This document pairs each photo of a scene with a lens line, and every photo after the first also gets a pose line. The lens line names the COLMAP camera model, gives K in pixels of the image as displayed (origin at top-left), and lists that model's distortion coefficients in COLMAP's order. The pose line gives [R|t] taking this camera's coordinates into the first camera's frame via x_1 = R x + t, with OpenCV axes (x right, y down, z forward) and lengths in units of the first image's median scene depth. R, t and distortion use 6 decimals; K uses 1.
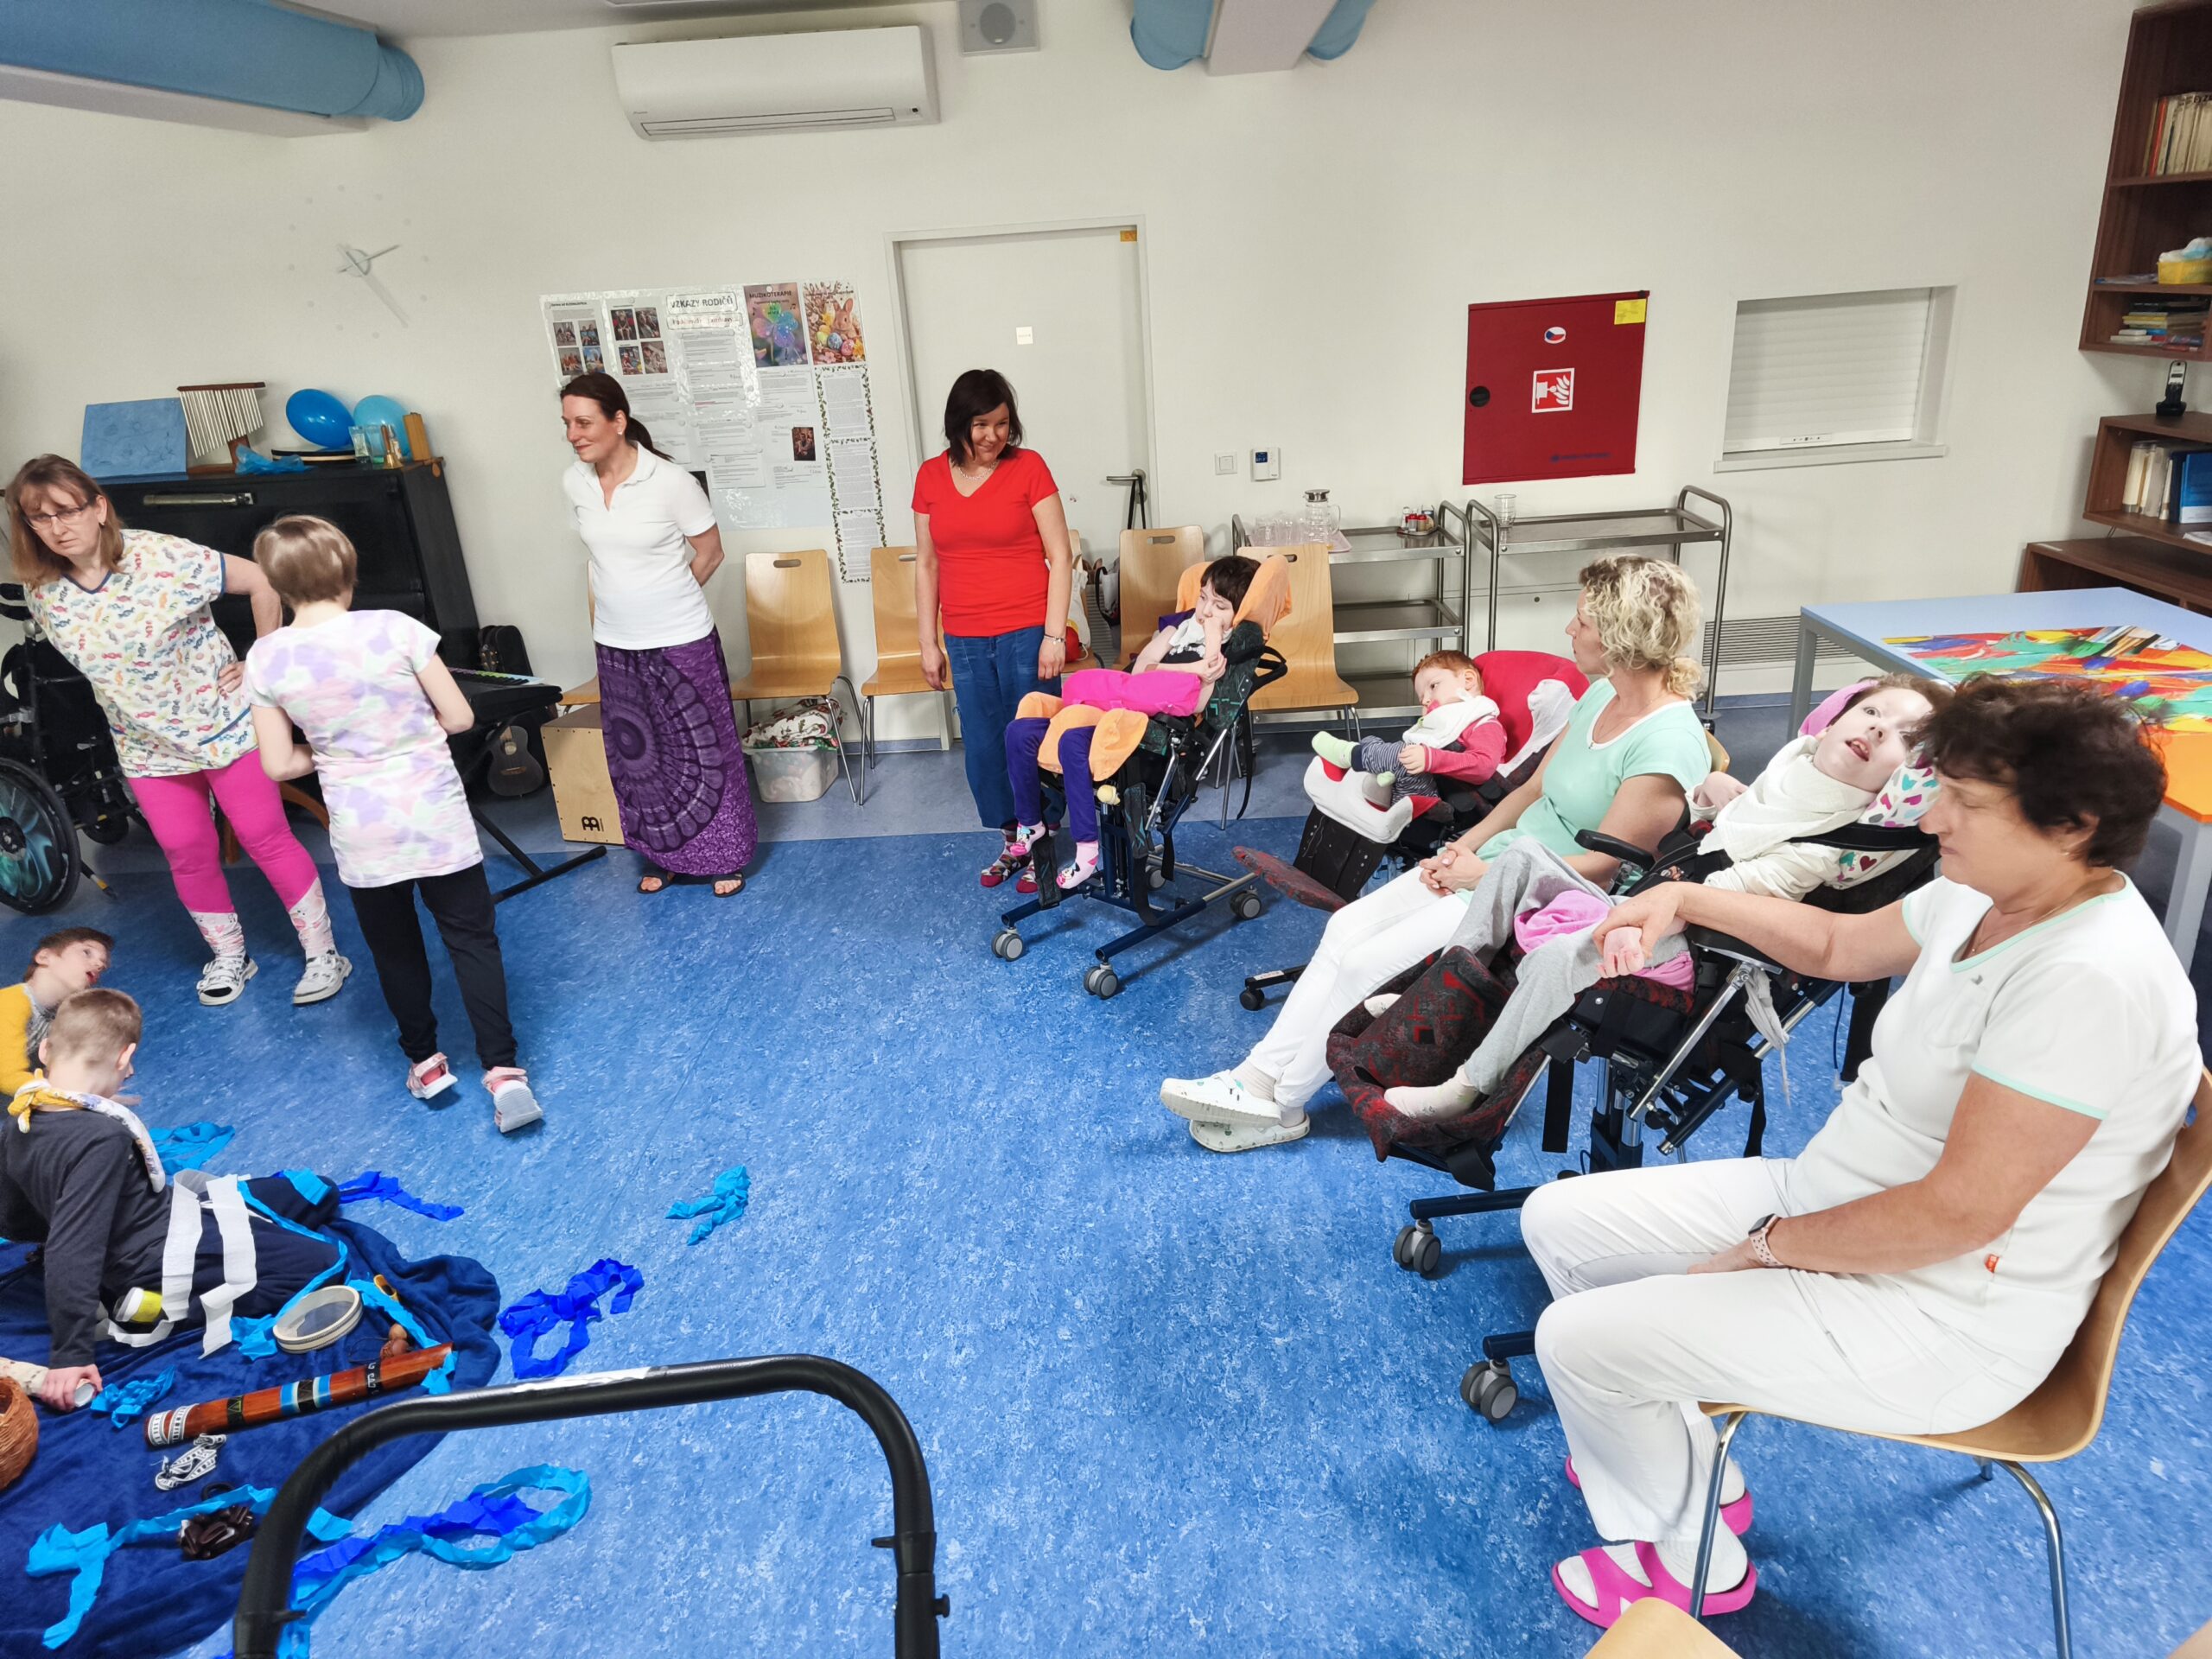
lens RADIAL K [[1457.1, 0, 1104.0], [0, 1457.1, 840.9], [0, 0, 1]] dist [0.067137, -0.048938]
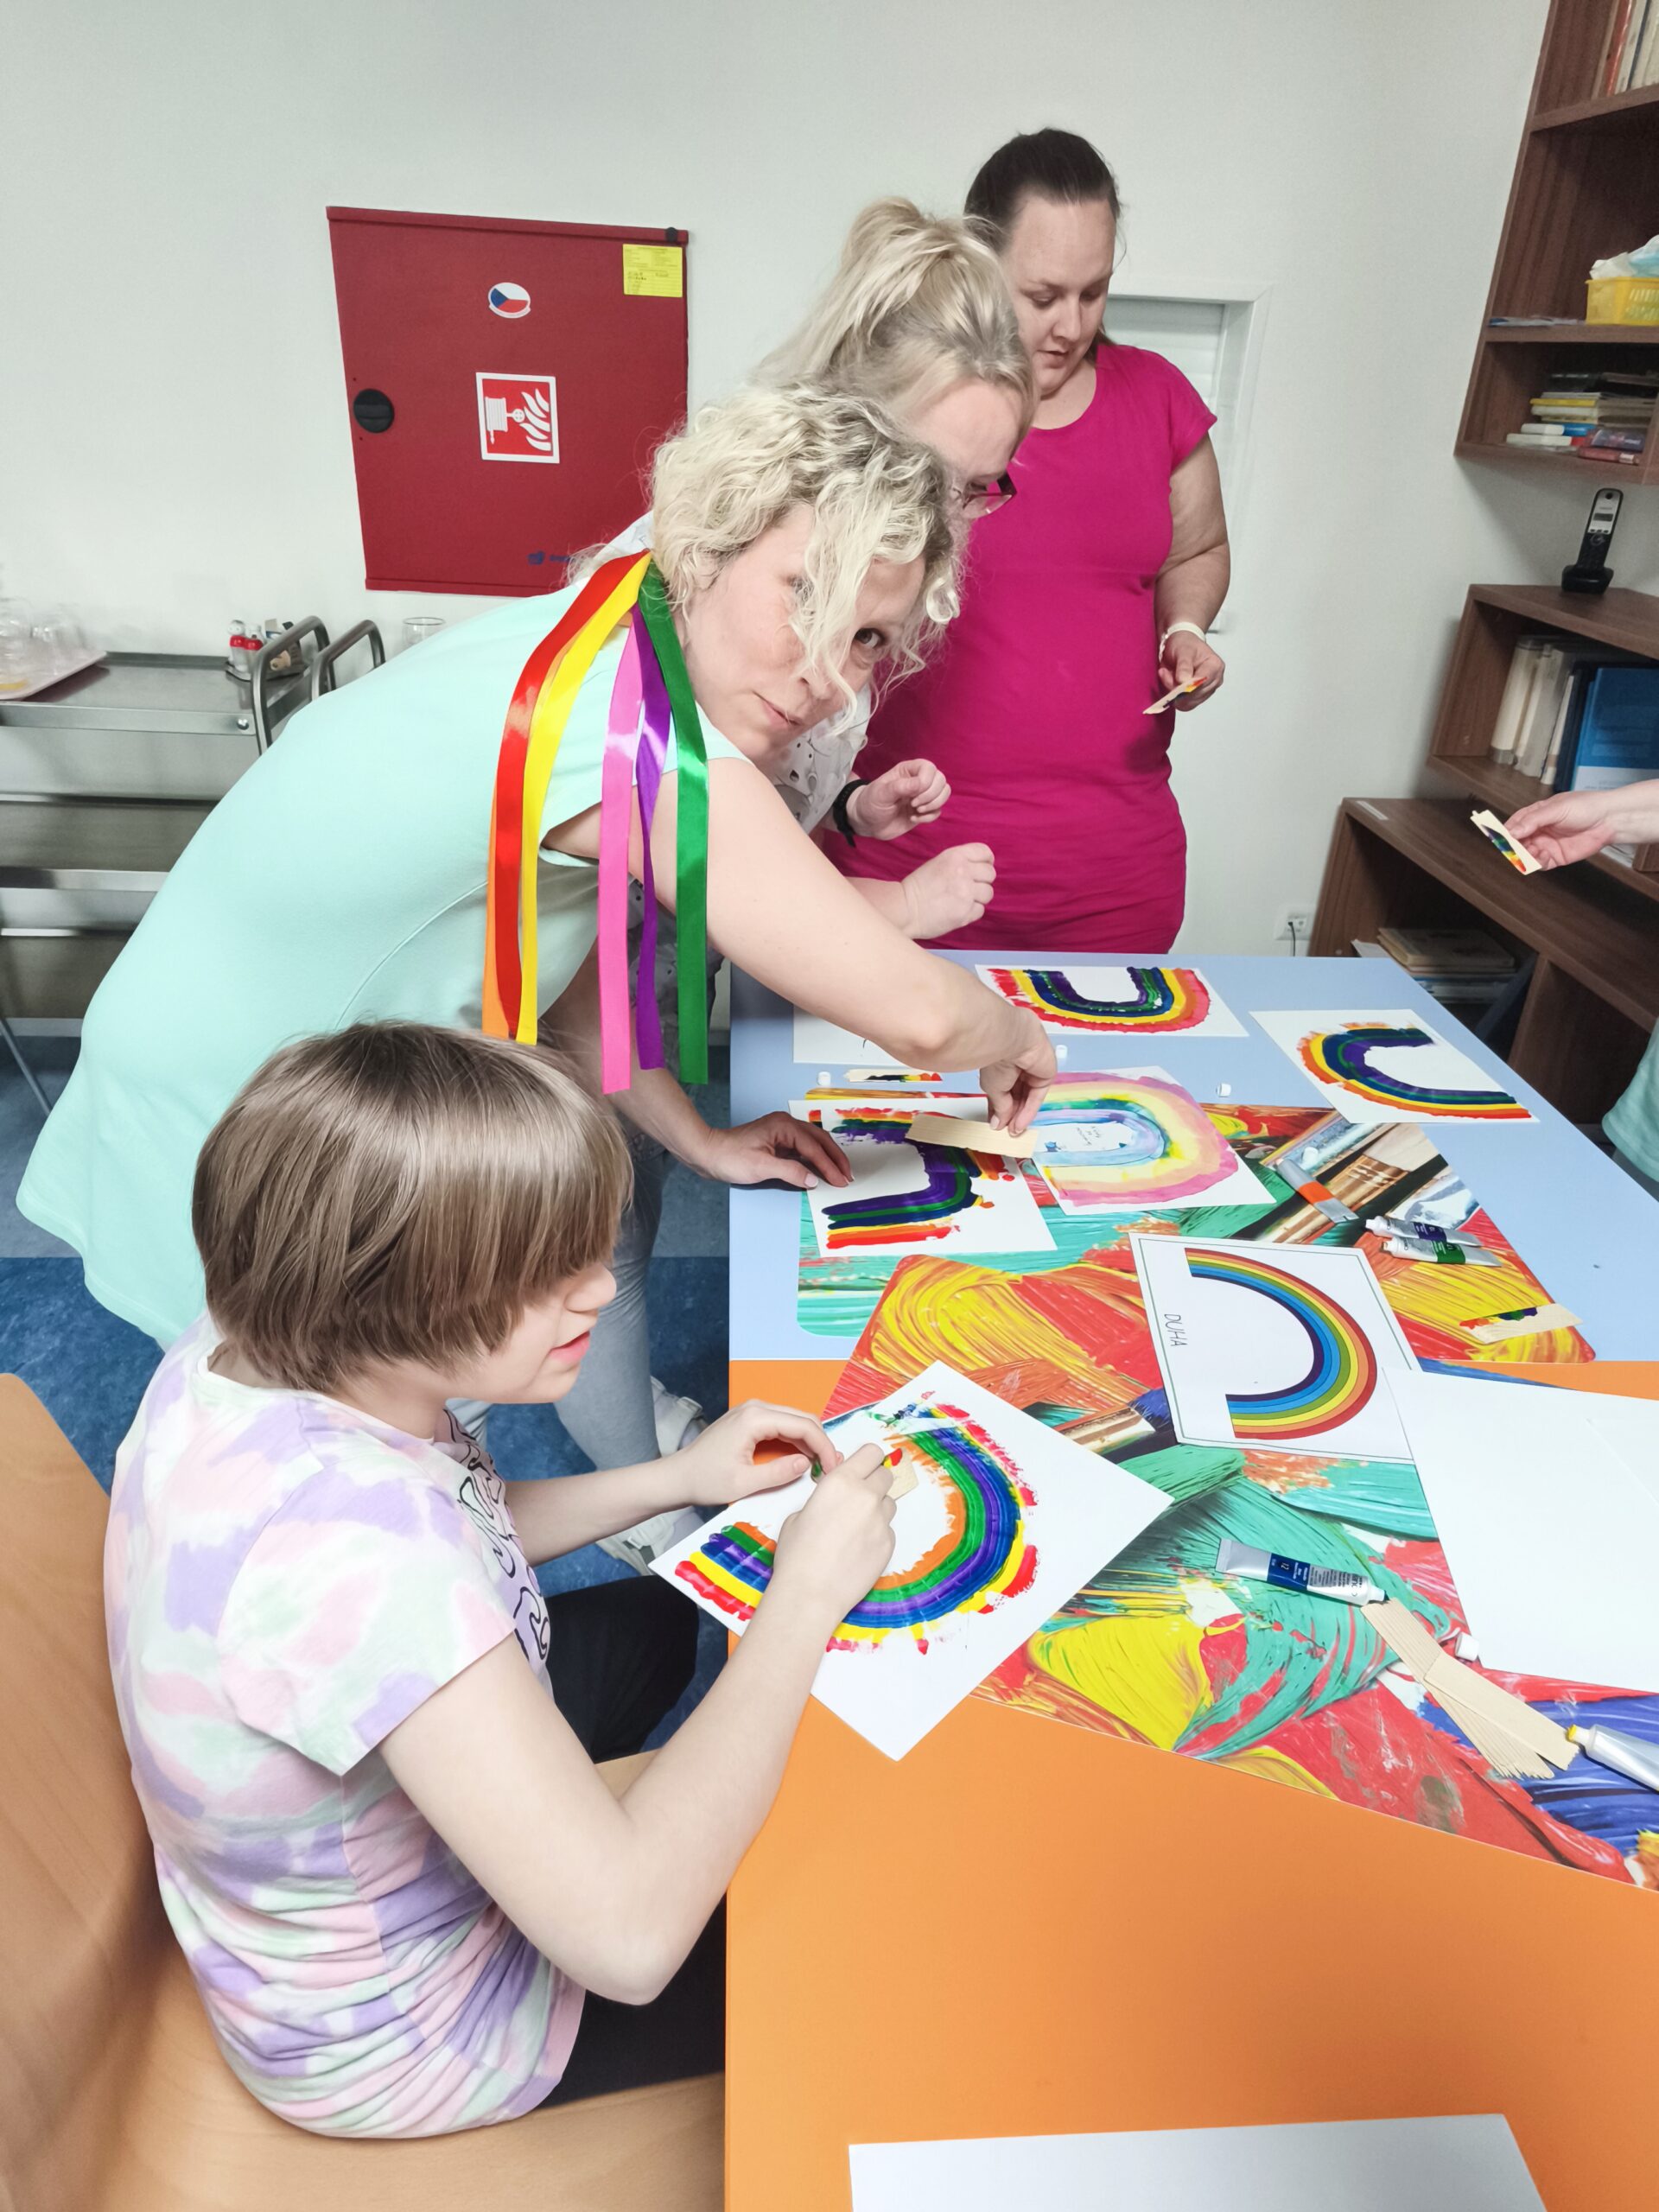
lens RADIAL K [[1457.1, 0, 824.2], [0, 1457.1, 1108.5], [0, 0, 1]] dist [0.067137, -0.048938]
pose [[0.987831, 0.046390, 0.148449, 0.357127], [-0.063805, 0.991339, 0.114788, -0.138087], [-0.141839, -0.122863, 0.982235, 0.466174]]
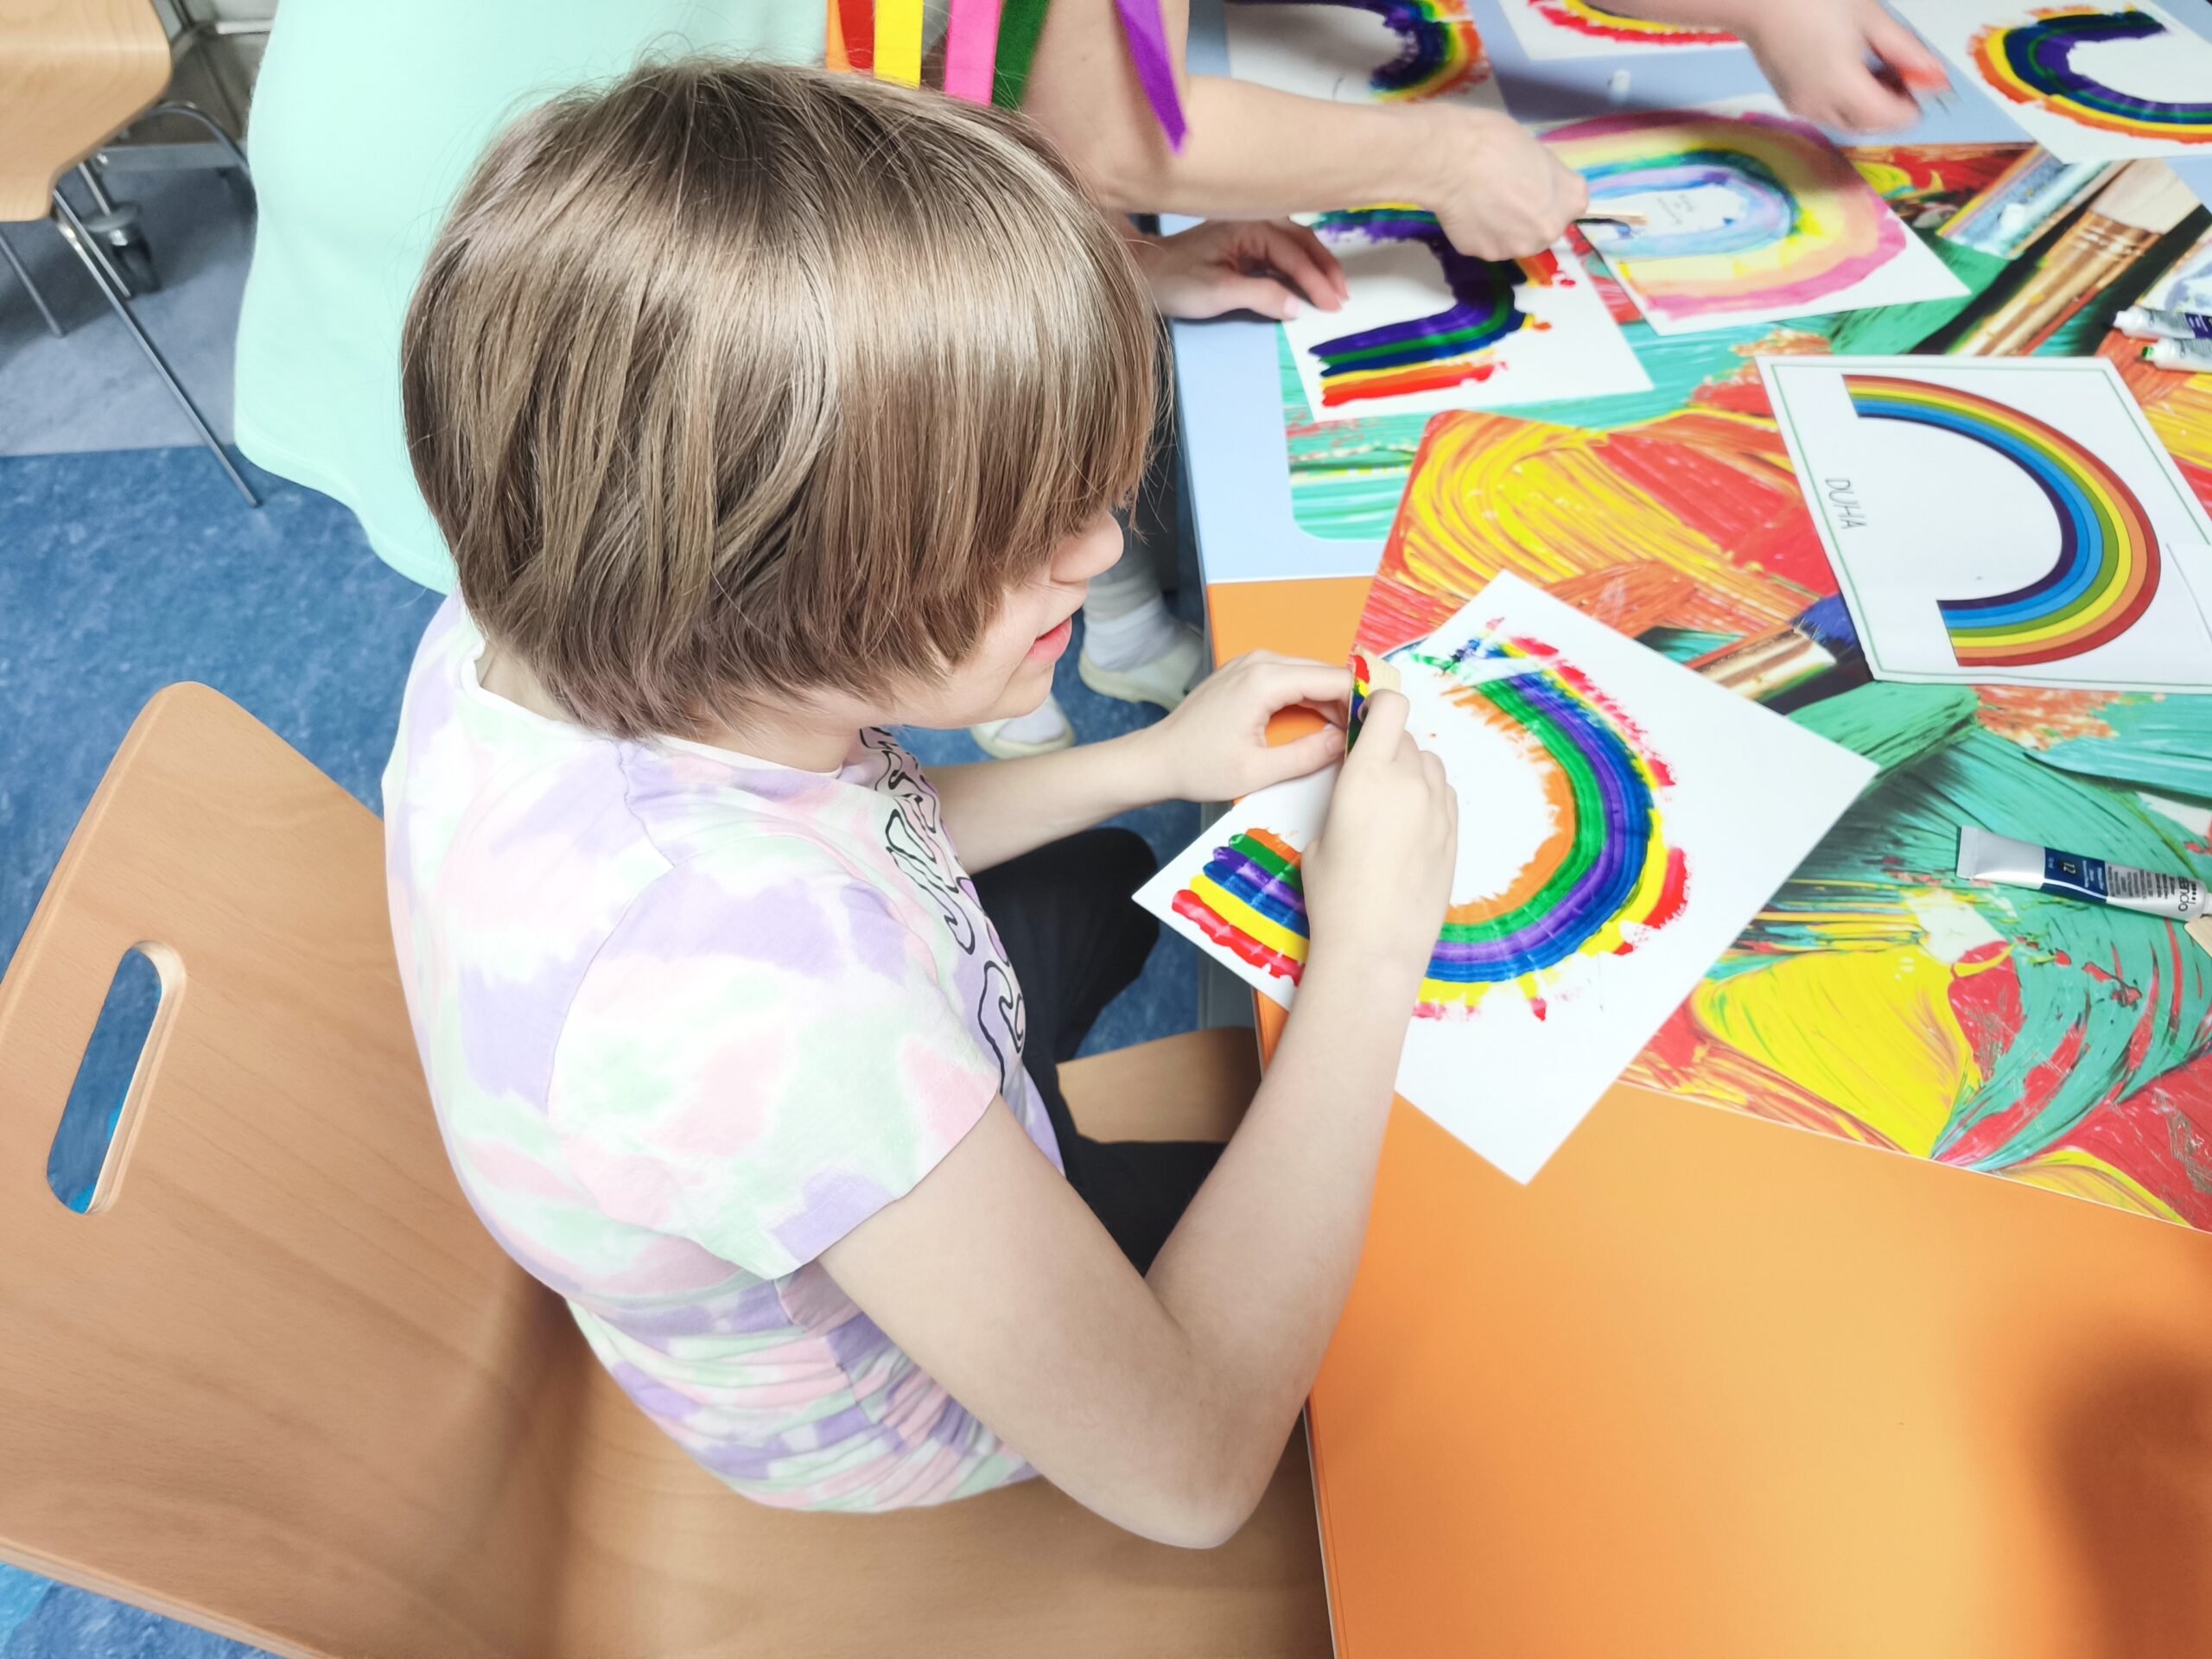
lens RADIAL K [[1457.1, 0, 1092.6], [0, 1457.1, 832.5], [0, 0, 1]] dist [0.067137, -0.048938]
pose [[0.995950, -0.043629, 0.078610, 0.351628], [-0.000822, 0.869902, 0.493224, -0.128635], [-0.089902, -0.491292, 0.866343, 0.531685]]
